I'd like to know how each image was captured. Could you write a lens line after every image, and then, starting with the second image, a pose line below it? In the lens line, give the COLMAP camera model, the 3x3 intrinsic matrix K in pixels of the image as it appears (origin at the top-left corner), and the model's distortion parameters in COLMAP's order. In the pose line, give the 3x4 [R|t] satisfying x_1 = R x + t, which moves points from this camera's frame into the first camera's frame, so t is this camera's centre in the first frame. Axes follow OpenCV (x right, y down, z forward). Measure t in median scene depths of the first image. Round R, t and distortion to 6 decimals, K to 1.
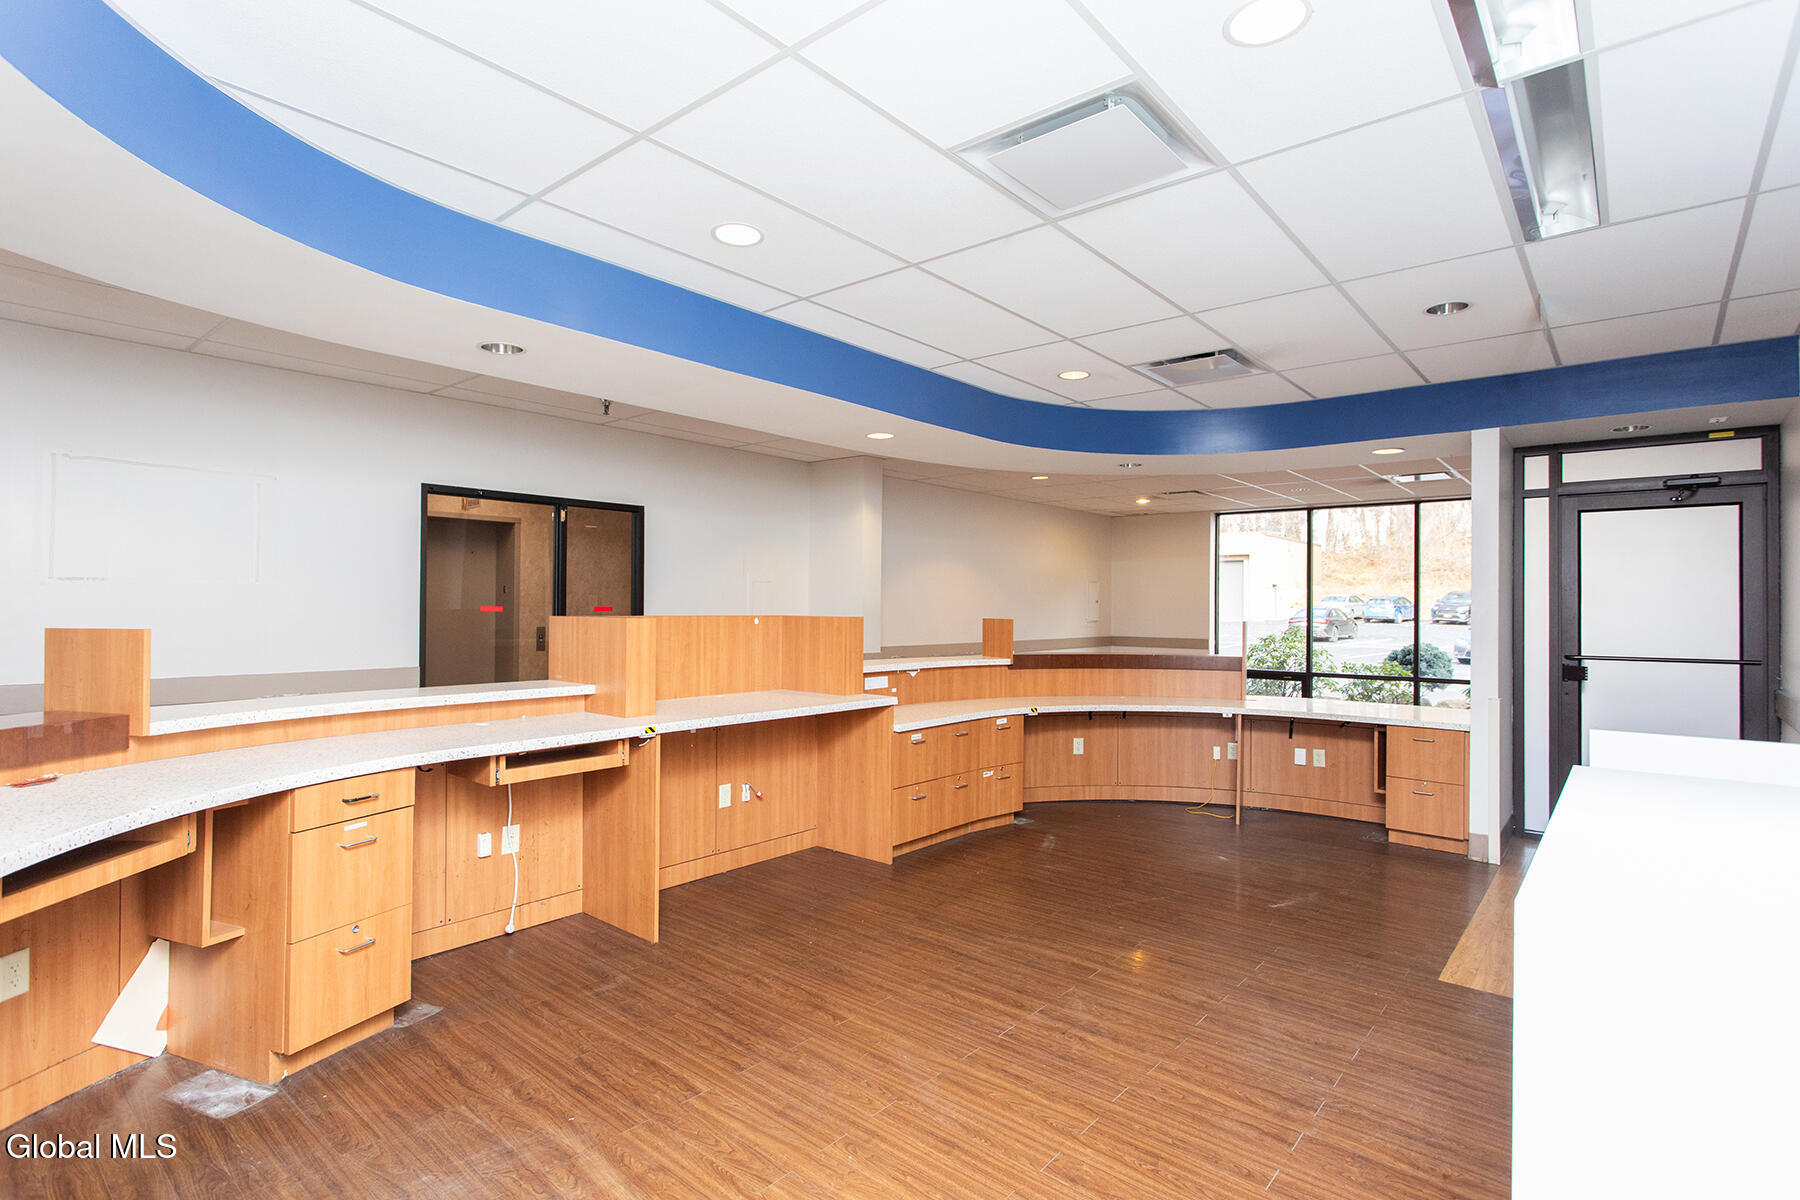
lens RADIAL K [[877.7, 0, 892.5], [0, 877.7, 606.5], [0, 0, 1]] dist [-0.003585, -0.000012]
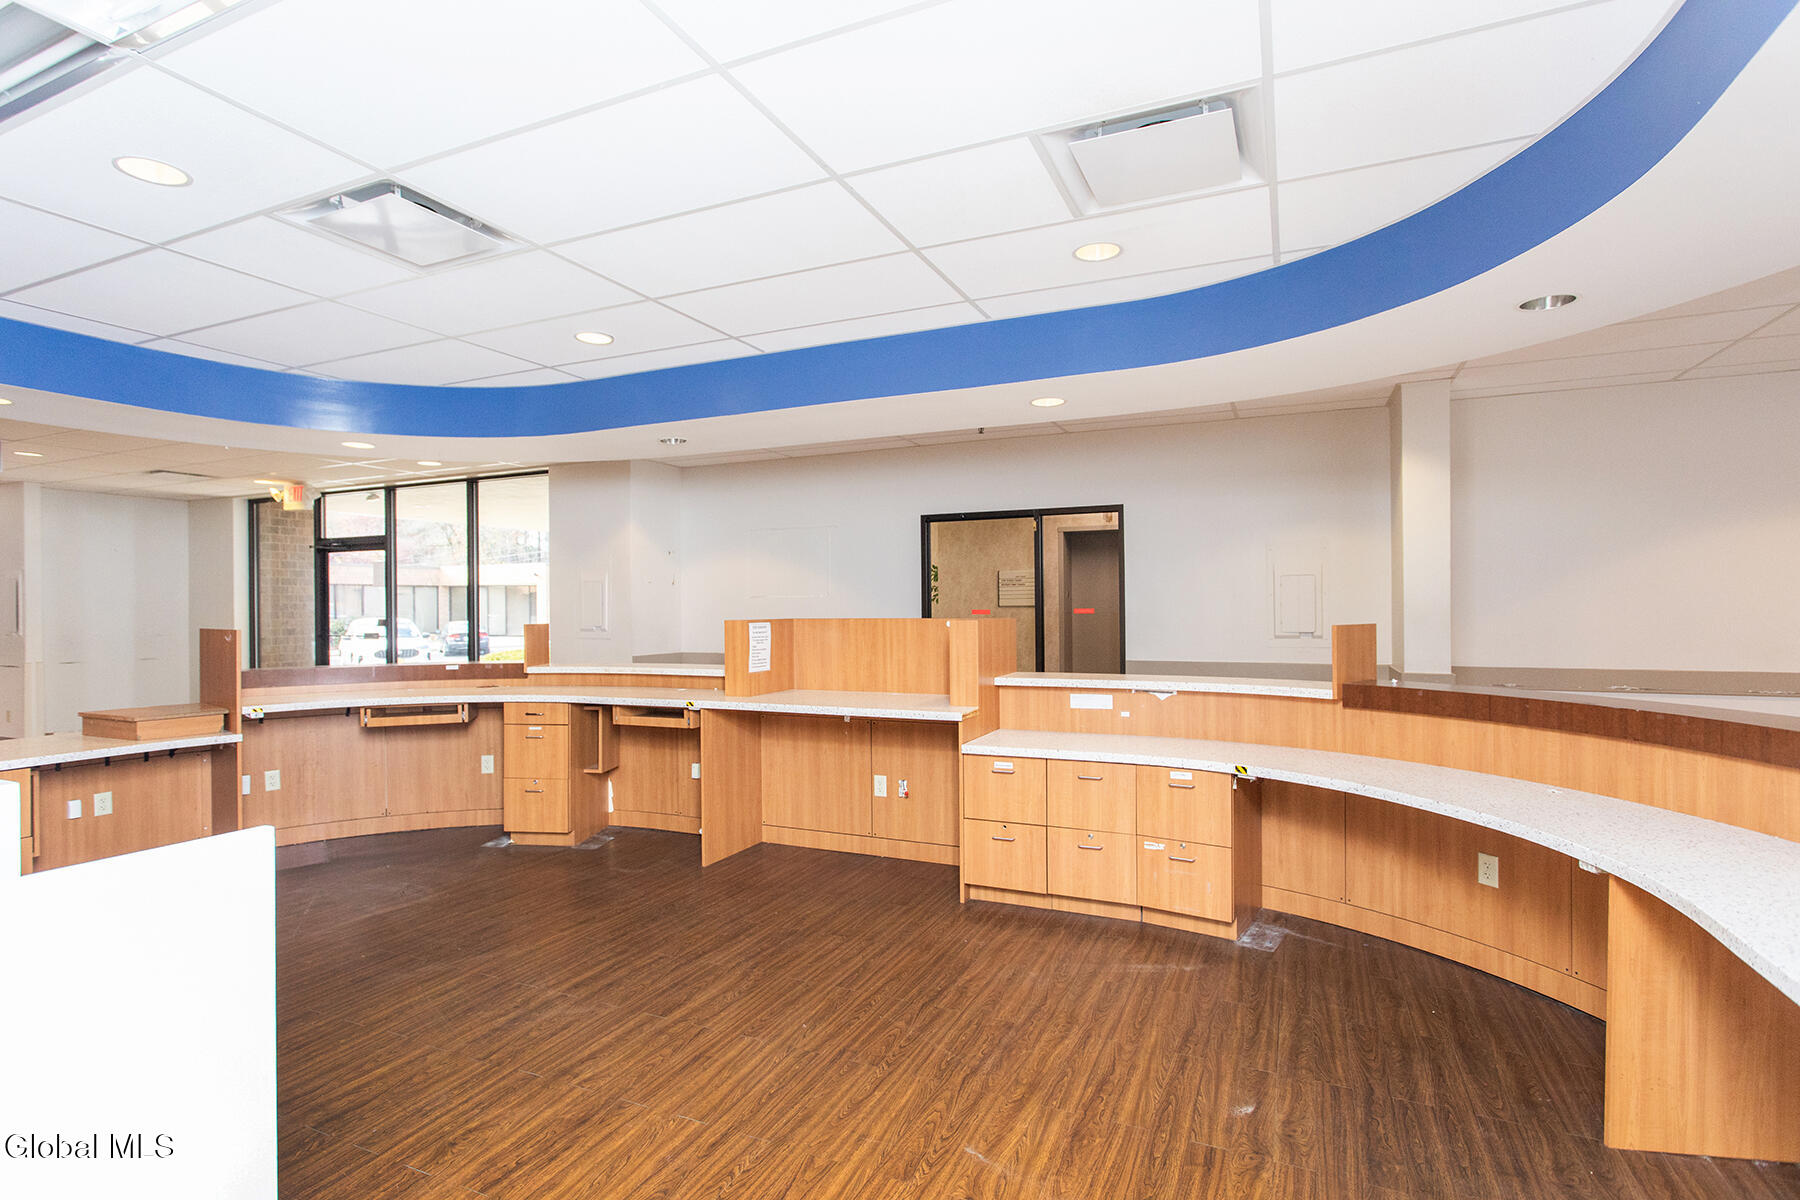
lens RADIAL K [[877.7, 0, 894.6], [0, 877.7, 601.5], [0, 0, 1]] dist [-0.003585, -0.000012]
pose [[0.275691, -0.017521, -0.961086, 1.002555], [0.010022, 0.999832, -0.015352, 0.006984], [0.961194, -0.005400, 0.275821, 0.845121]]
